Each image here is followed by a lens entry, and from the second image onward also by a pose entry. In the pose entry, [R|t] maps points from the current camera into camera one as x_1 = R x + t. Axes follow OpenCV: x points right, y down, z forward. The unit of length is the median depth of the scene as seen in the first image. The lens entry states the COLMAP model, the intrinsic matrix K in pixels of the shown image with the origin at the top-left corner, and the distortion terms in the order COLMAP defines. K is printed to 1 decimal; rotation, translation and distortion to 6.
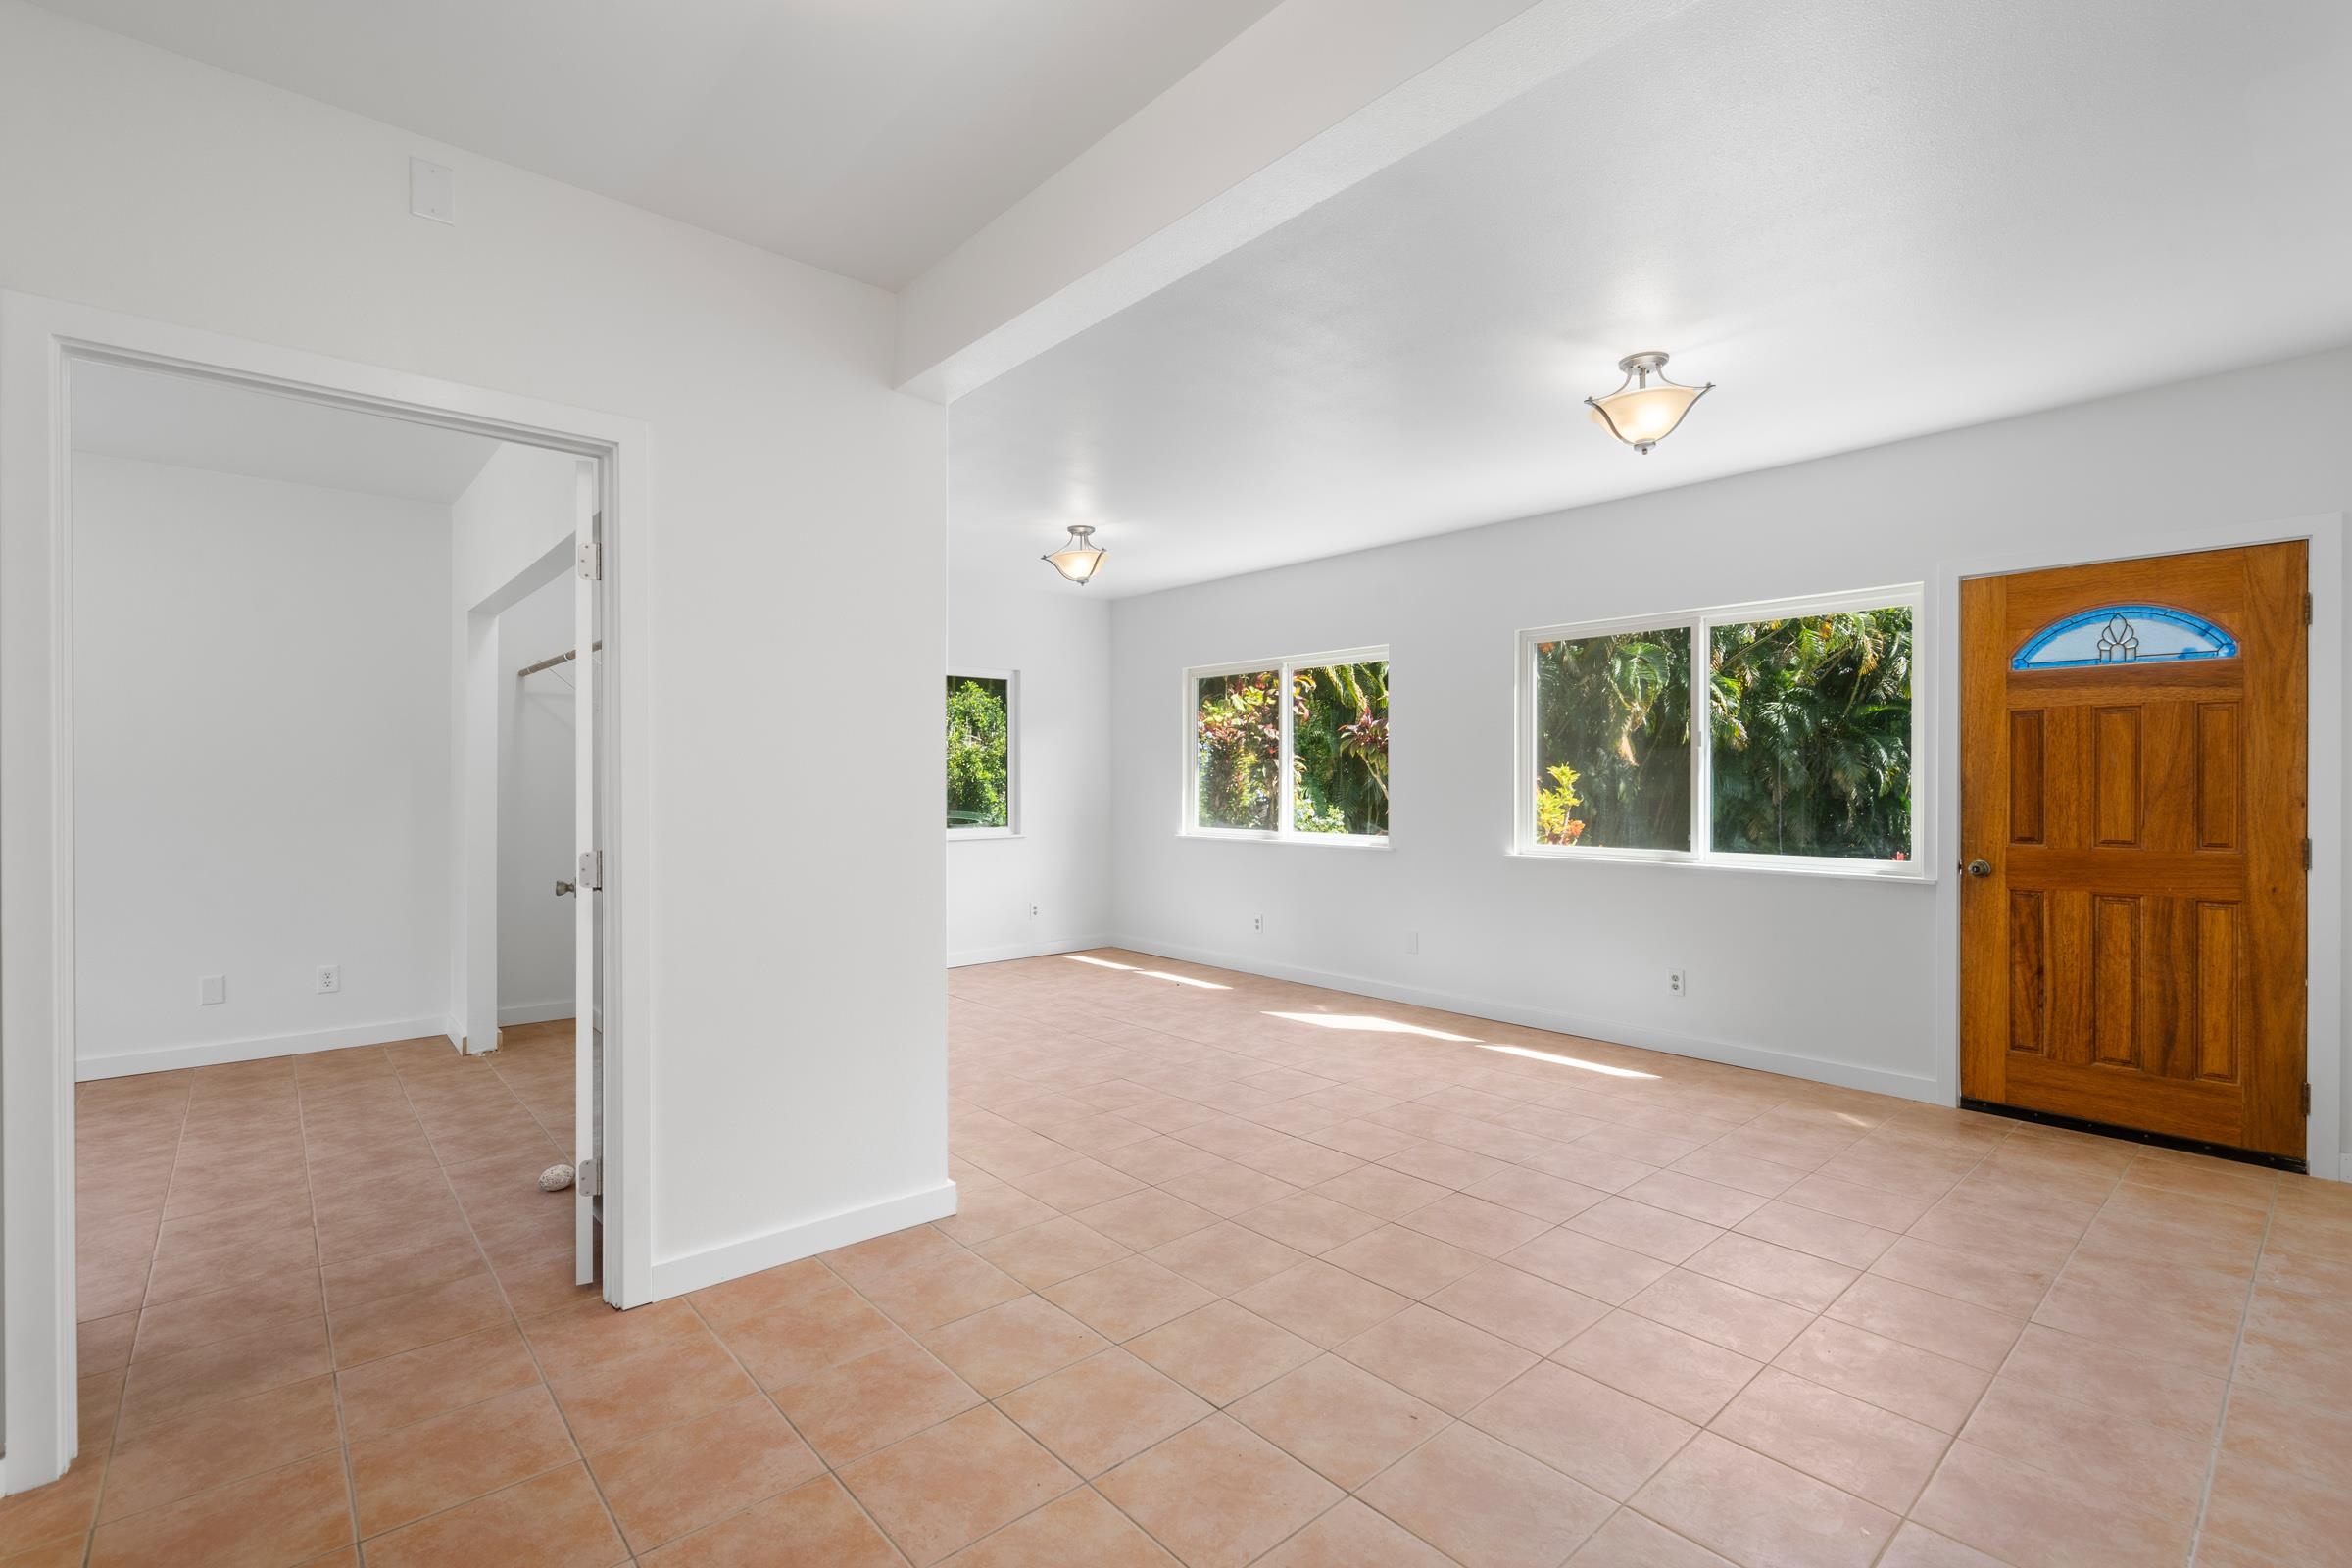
lens RADIAL K [[1046.9, 0, 1176.0], [0, 1046.9, 784.0], [0, 0, 1]] dist [-0.005130, -0.000294]
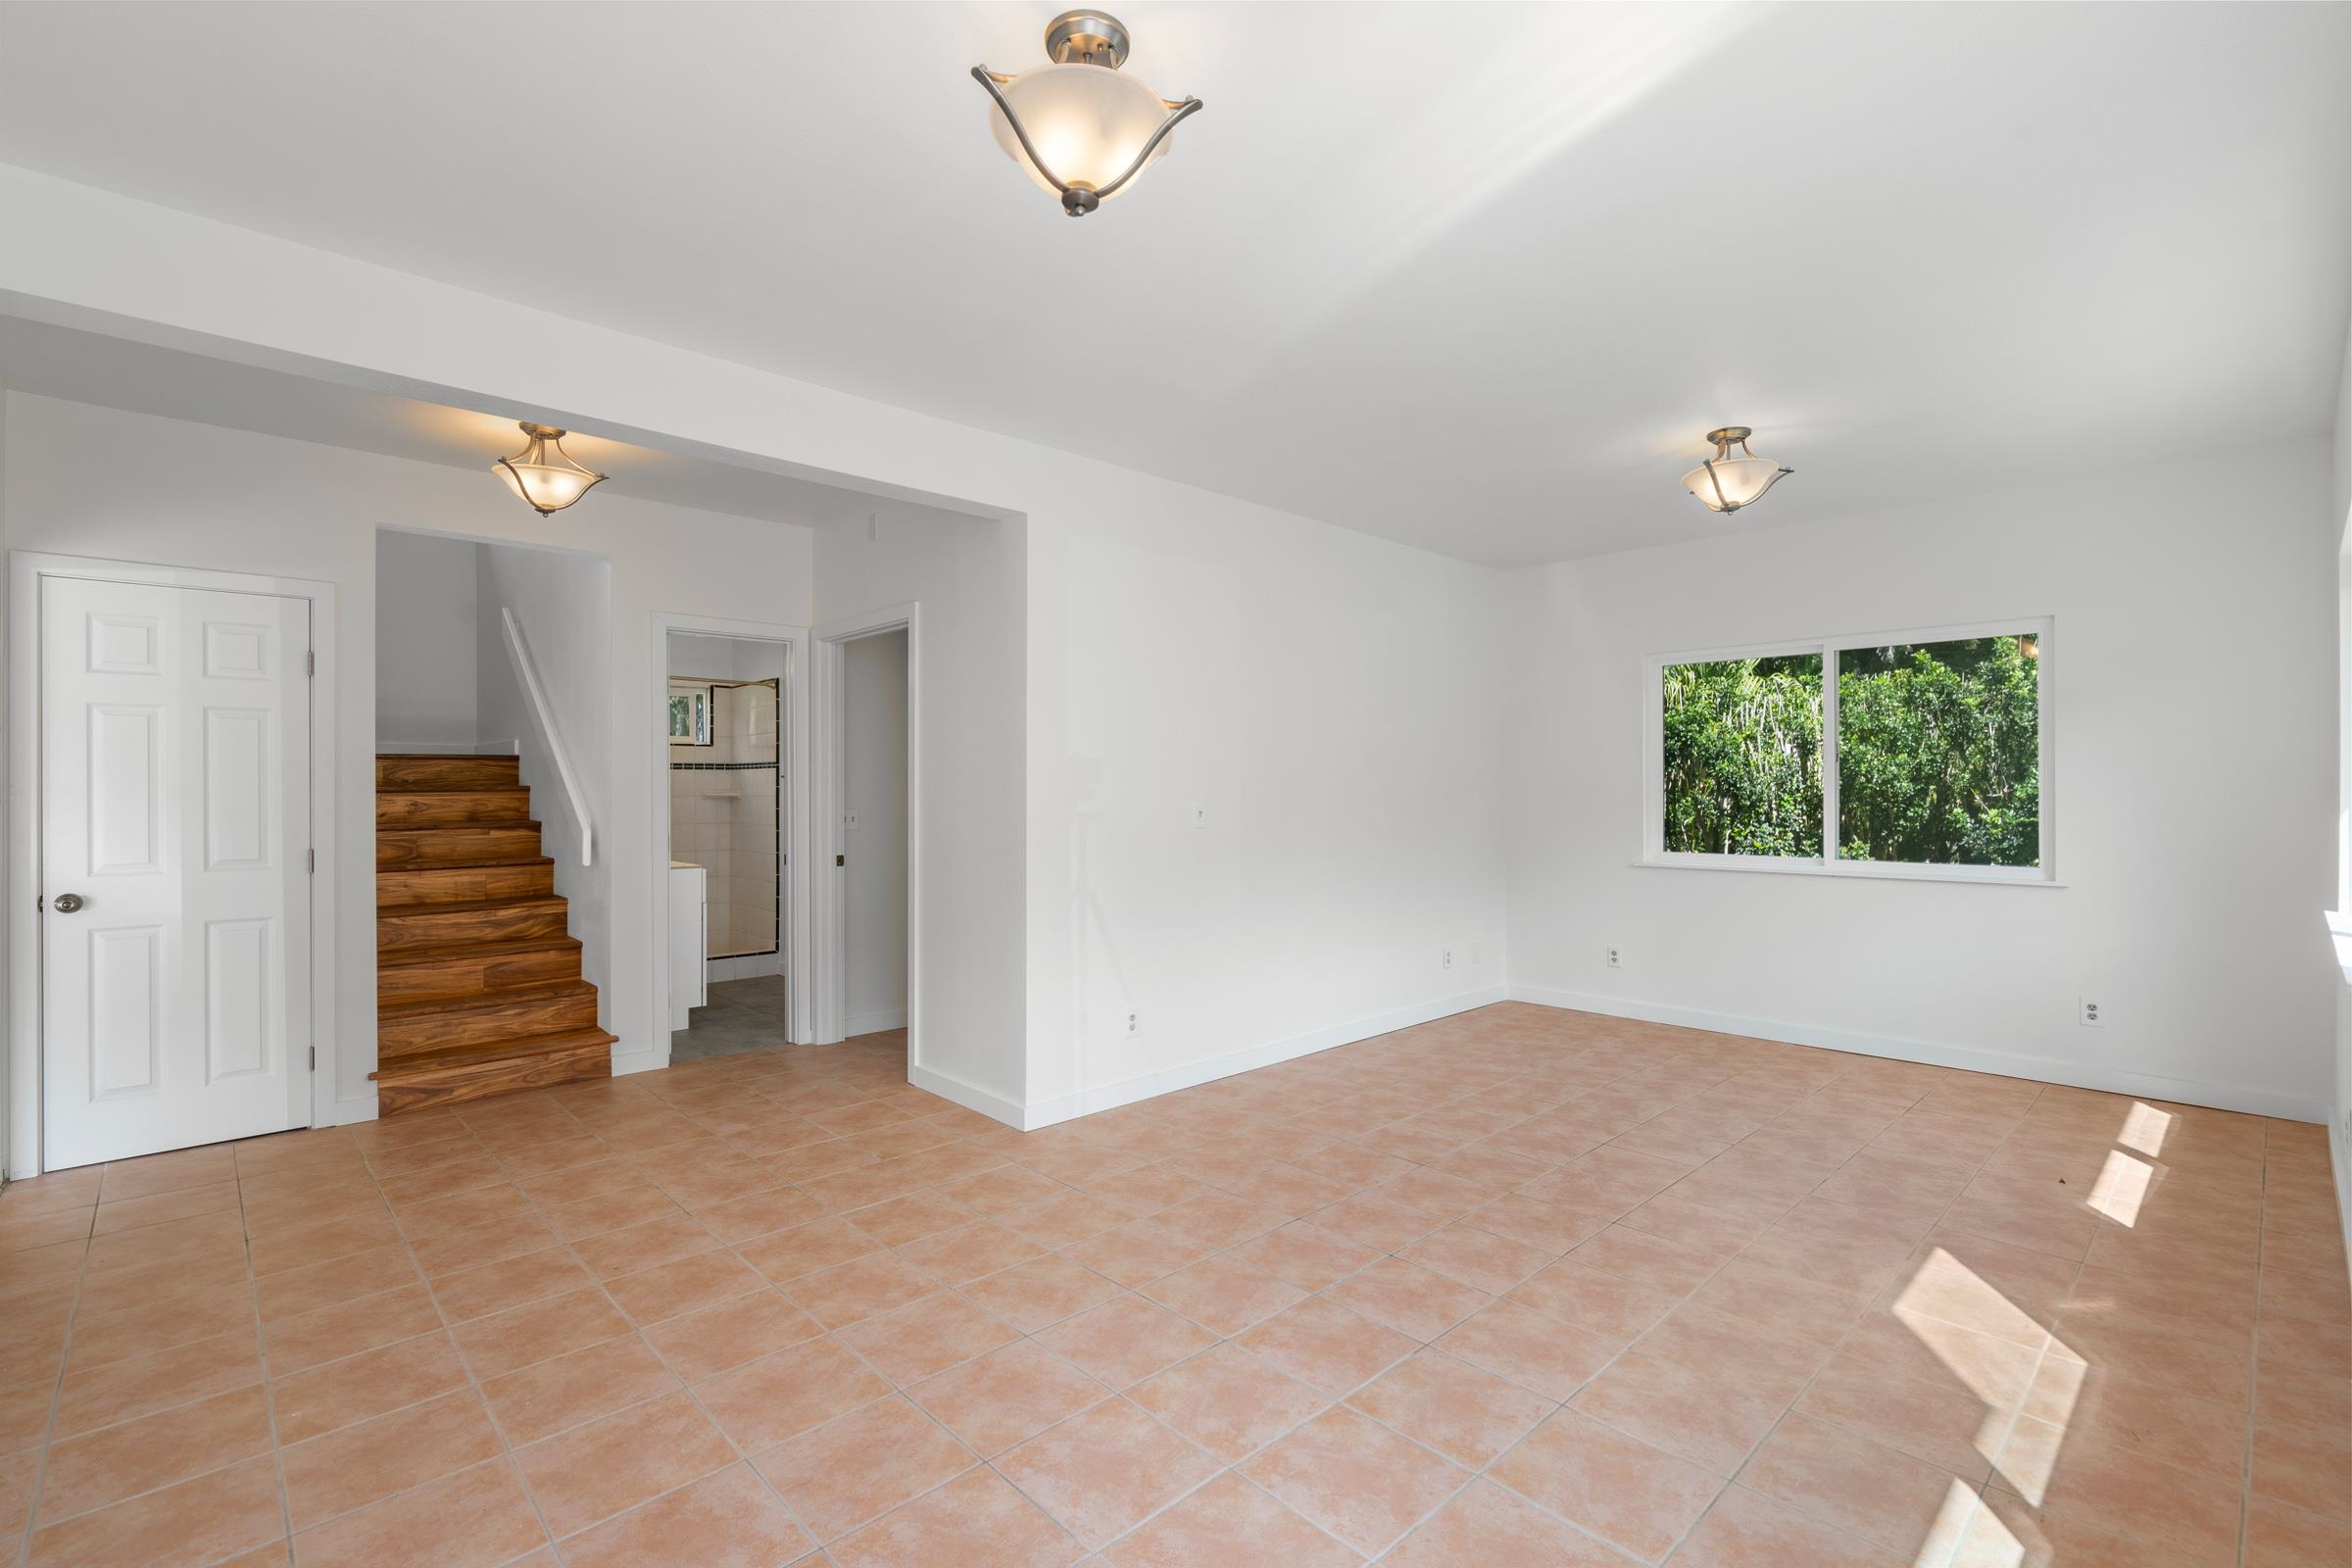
lens RADIAL K [[1046.9, 0, 1176.0], [0, 1046.9, 784.0], [0, 0, 1]] dist [-0.005130, -0.000294]
pose [[0.041226, -0.009723, -0.999103, 1.315437], [-0.002964, 0.999947, -0.009854, -0.009777], [0.999145, 0.003368, 0.041195, 1.356813]]
